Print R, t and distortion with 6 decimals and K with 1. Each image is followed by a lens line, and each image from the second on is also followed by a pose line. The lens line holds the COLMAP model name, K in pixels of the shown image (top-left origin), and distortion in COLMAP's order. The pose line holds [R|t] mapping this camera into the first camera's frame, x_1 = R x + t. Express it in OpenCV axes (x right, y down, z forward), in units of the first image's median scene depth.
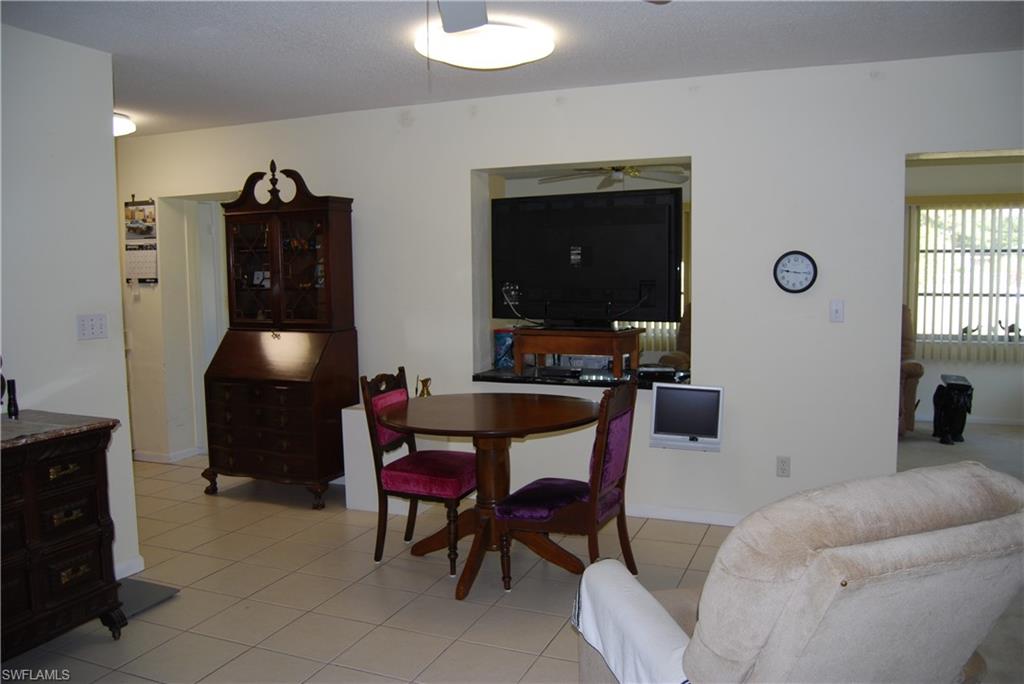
lens RADIAL K [[807.0, 0, 511.1], [0, 807.0, 347.3], [0, 0, 1]] dist [-0.085620, 0.029476]
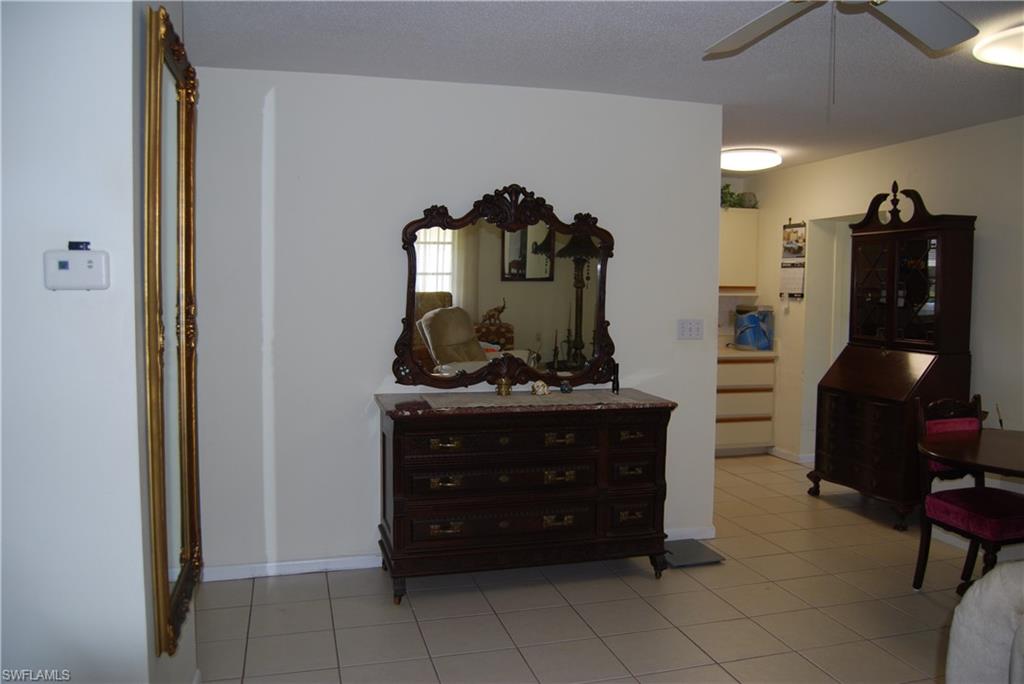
lens RADIAL K [[807.0, 0, 504.1], [0, 807.0, 337.9], [0, 0, 1]] dist [-0.085620, 0.029476]
pose [[0.611934, 0.068188, -0.787964, 0.198776], [-0.094481, 0.995445, 0.012769, -0.001008], [0.785245, 0.066634, 0.615589, -0.000546]]
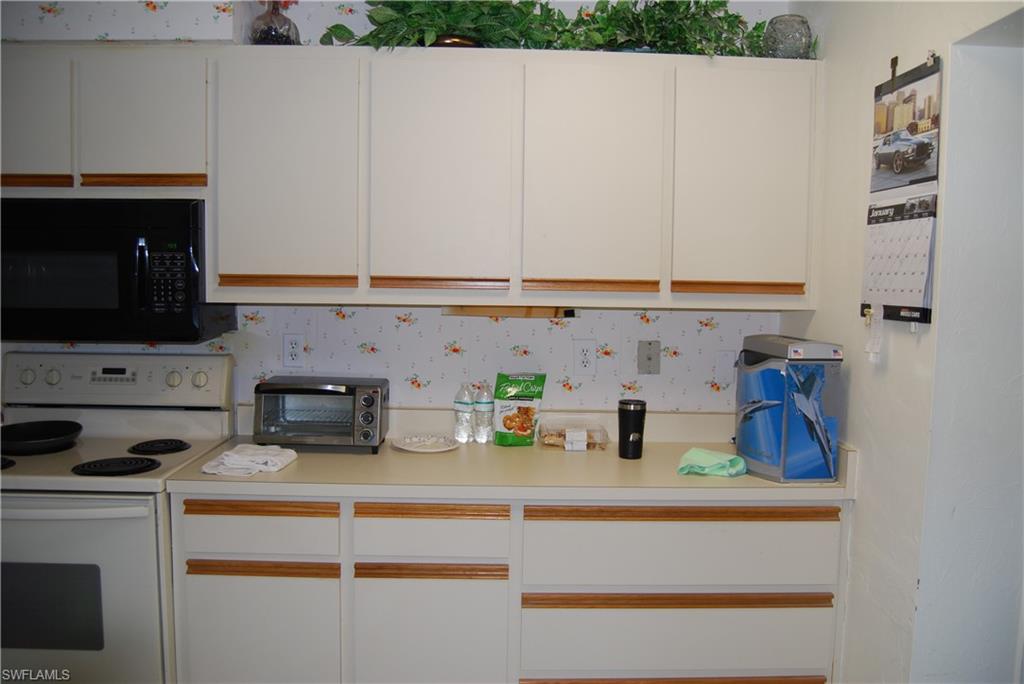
lens RADIAL K [[807.0, 0, 507.9], [0, 807.0, 335.8], [0, 0, 1]] dist [-0.085620, 0.029476]
pose [[0.410572, 0.081134, -0.908211, -0.263462], [-0.112103, 0.992969, 0.038027, -0.078880], [0.904911, 0.086200, 0.416781, 0.821533]]
